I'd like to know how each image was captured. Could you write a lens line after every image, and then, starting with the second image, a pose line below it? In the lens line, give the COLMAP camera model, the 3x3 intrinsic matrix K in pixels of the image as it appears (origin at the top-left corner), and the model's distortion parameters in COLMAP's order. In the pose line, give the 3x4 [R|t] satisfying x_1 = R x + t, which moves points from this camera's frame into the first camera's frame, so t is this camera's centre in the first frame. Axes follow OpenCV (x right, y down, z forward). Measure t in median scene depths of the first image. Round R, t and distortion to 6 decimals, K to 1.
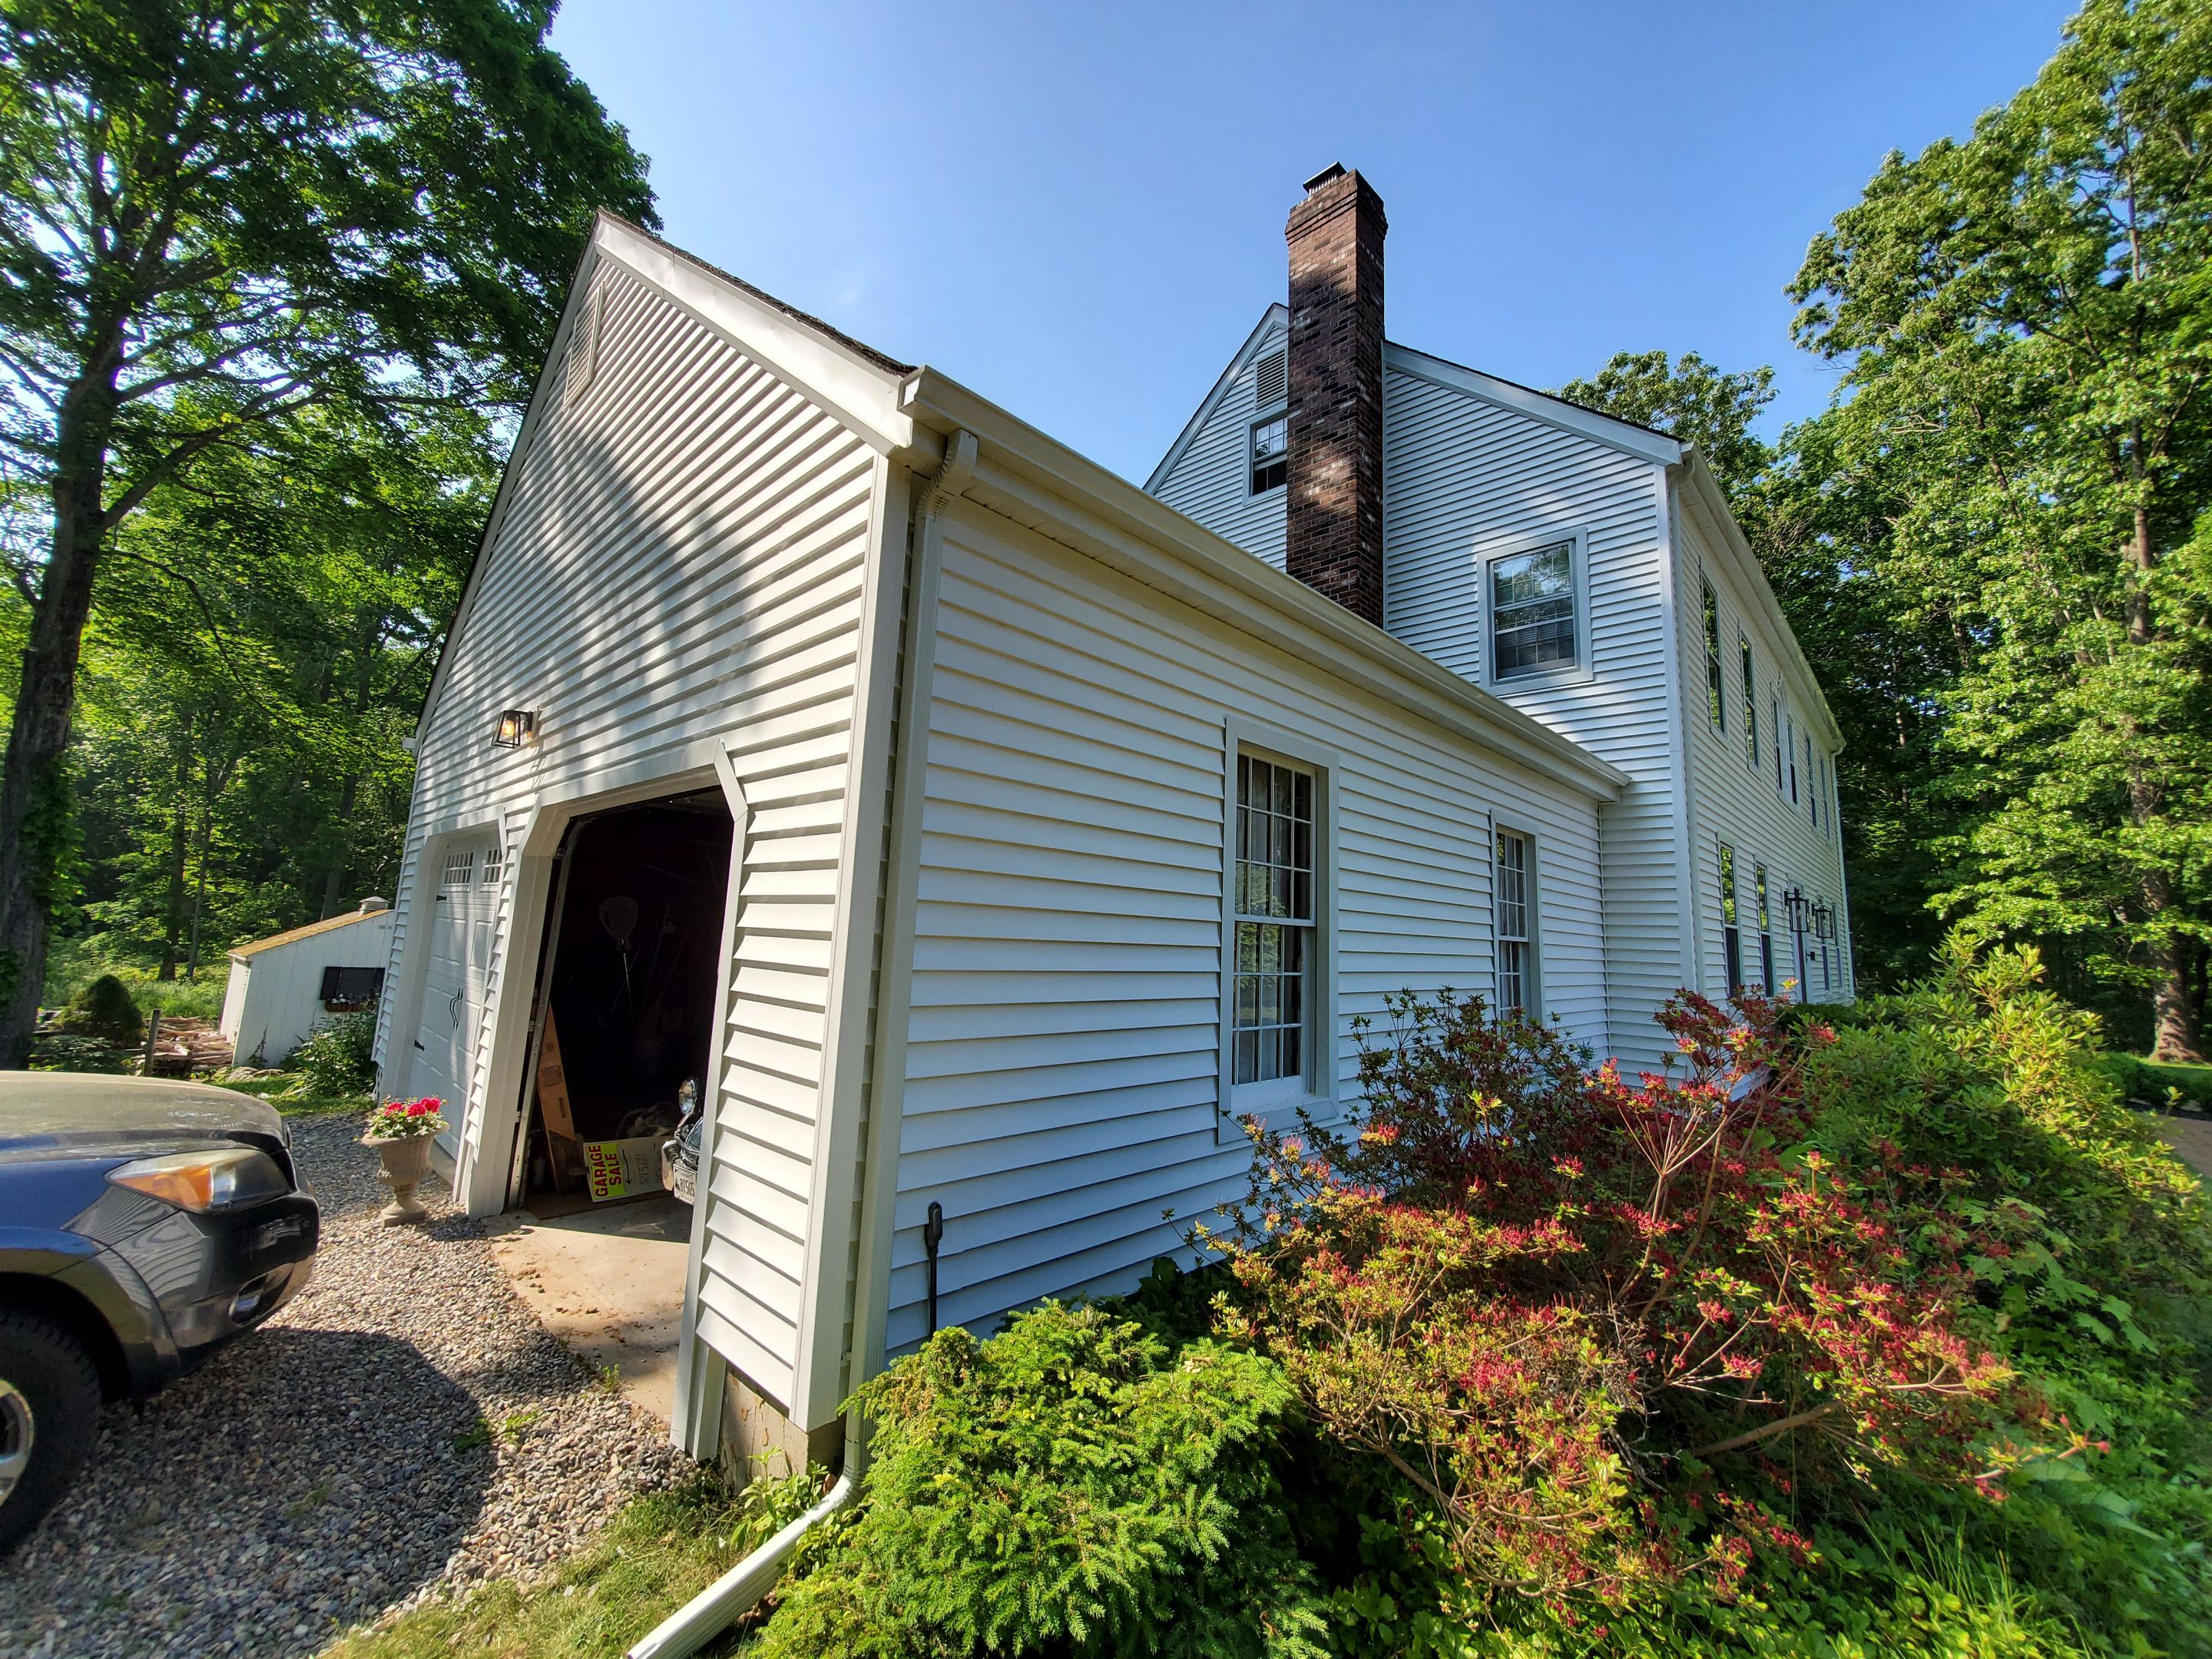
lens RADIAL K [[883.9, 0, 1089.7], [0, 883.9, 807.9], [0, 0, 1]] dist [-0.002321, 0.000038]
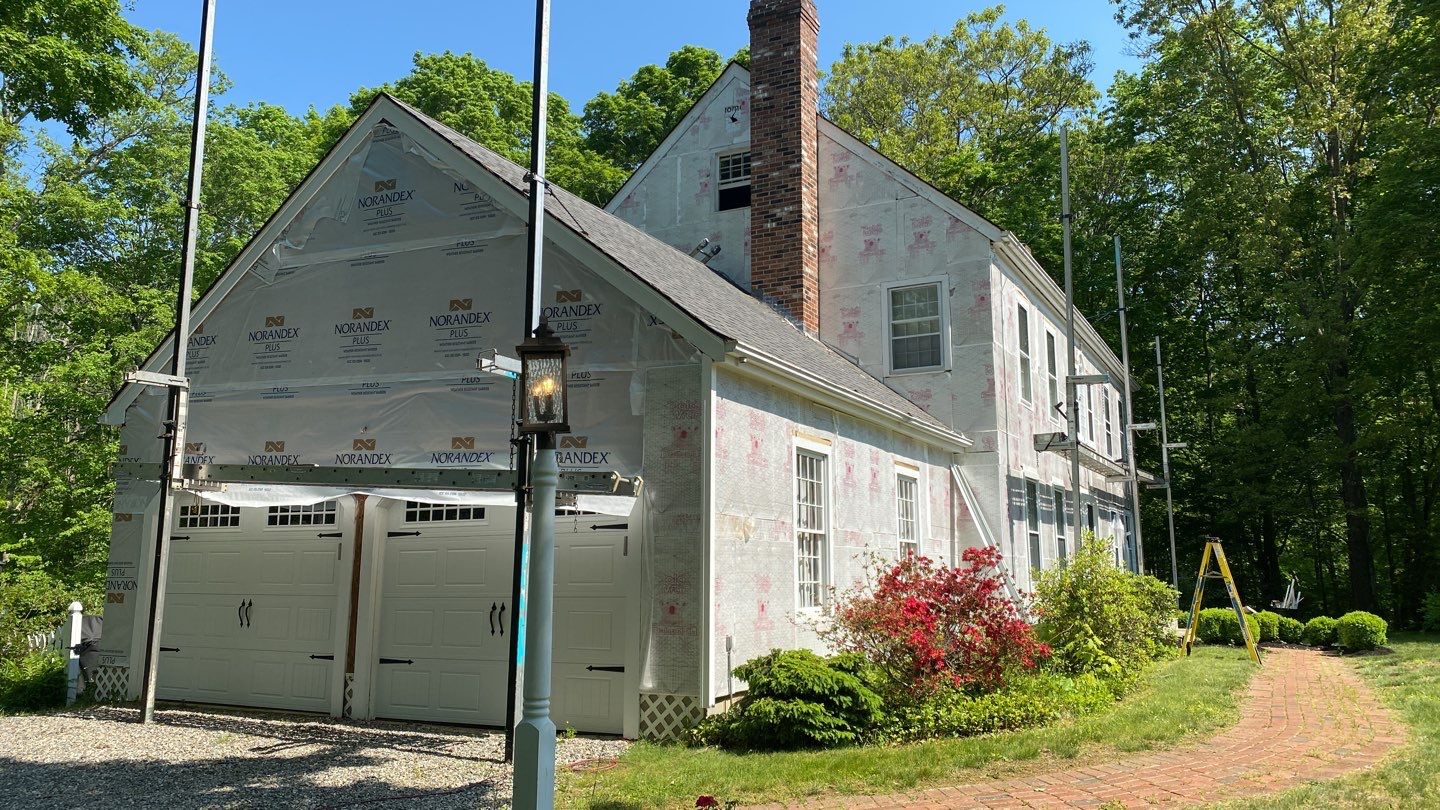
lens RADIAL K [[1109.9, 0, 705.8], [0, 1109.9, 395.9], [0, 0, 1]] dist [0.026737, -0.037242]
pose [[0.959173, 0.005813, 0.282761, -0.379845], [-0.002491, 0.999924, -0.012109, -0.079810], [-0.282809, 0.010910, 0.959114, -0.720549]]
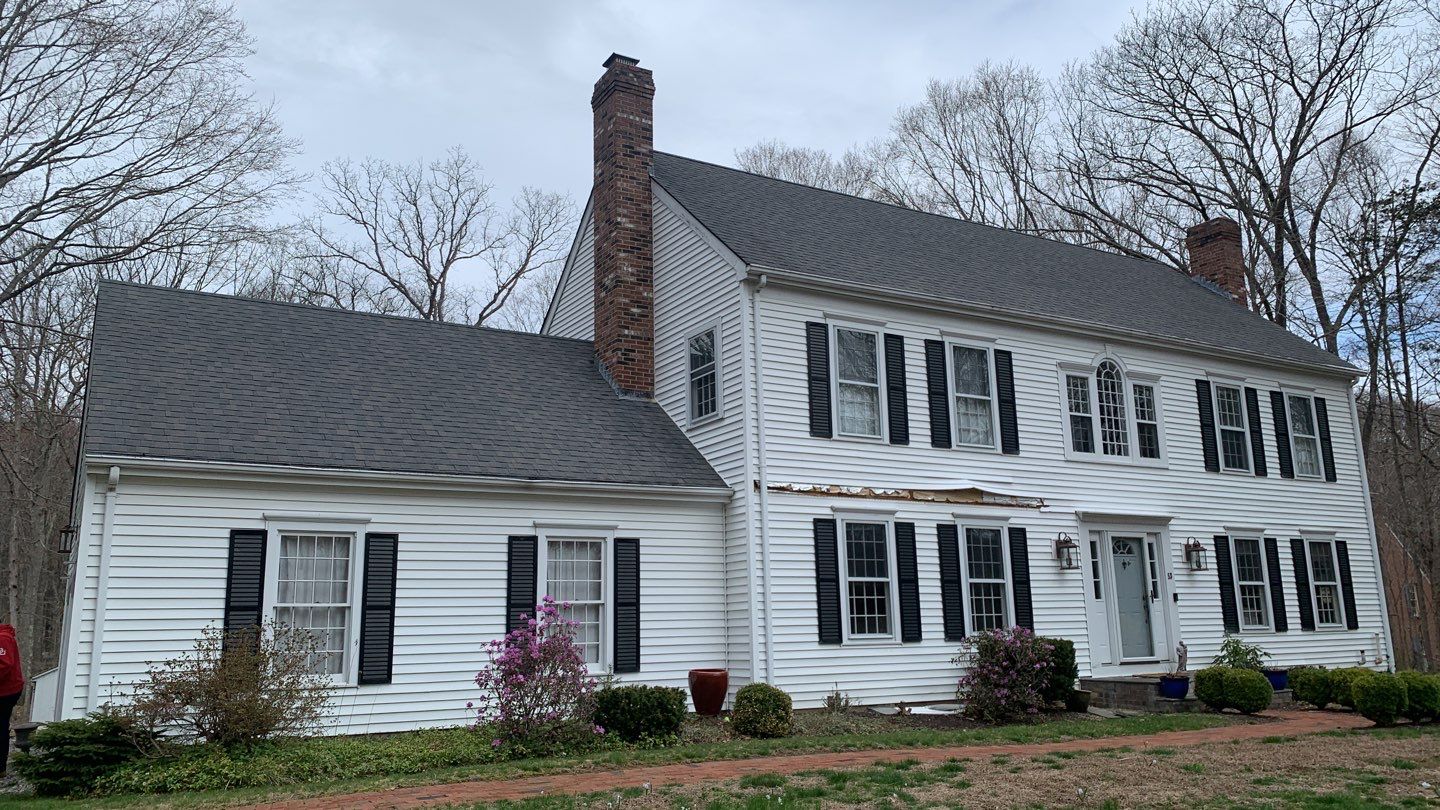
lens RADIAL K [[1109.9, 0, 725.3], [0, 1109.9, 394.9], [0, 0, 1]] dist [0.026737, -0.037242]
pose [[0.963275, -0.118705, -0.240852, 0.977013], [0.101840, 0.991469, -0.081348, -0.034946], [0.248454, 0.053832, 0.967147, -0.775361]]
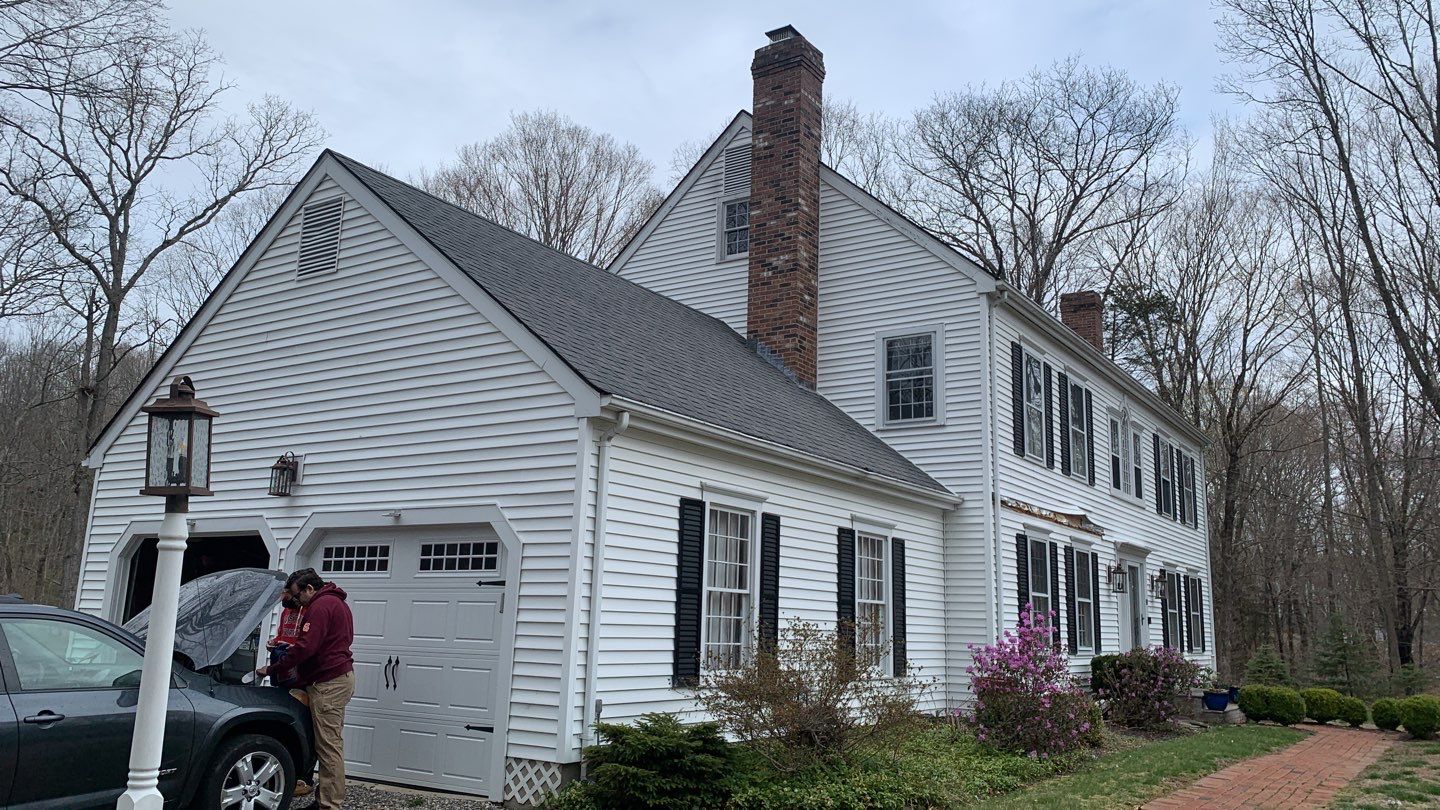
lens RADIAL K [[1109.9, 0, 717.8], [0, 1109.9, 397.4], [0, 0, 1]] dist [0.026737, -0.037242]
pose [[0.984040, 0.023643, 0.176370, -0.135998], [-0.014975, 0.998621, -0.050318, -0.092101], [-0.177317, 0.046874, 0.983037, -0.752843]]
